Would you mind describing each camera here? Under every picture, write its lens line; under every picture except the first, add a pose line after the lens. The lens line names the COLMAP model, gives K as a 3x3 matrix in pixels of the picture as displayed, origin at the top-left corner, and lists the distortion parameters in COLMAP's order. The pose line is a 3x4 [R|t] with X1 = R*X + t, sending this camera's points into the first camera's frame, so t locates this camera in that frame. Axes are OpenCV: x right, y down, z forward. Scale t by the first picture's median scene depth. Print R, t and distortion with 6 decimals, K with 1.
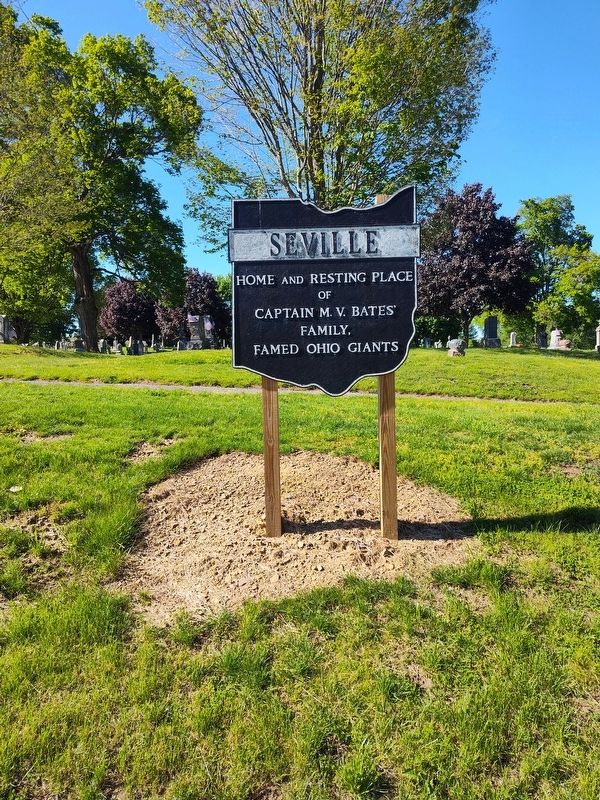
lens RADIAL K [[544.5, 0, 316.2], [0, 544.5, 403.9], [0, 0, 1]] dist [0.029070, -0.007821]
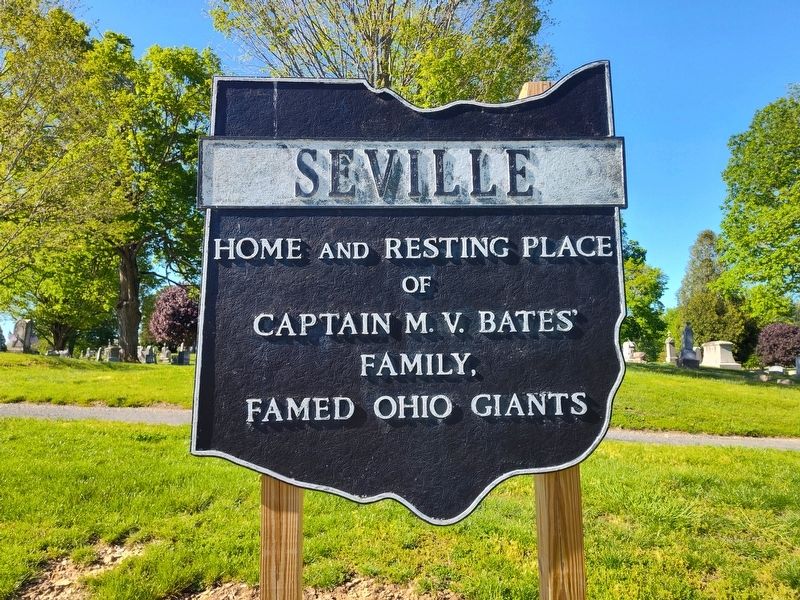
lens RADIAL K [[544.5, 0, 400.0], [0, 544.5, 300.0], [0, 0, 1]] dist [0.029070, -0.007821]
pose [[0.999092, 0.013419, 0.040434, -0.015189], [-0.005002, 0.979483, -0.201464, -0.098459], [-0.042308, 0.201079, 0.978661, 0.571074]]
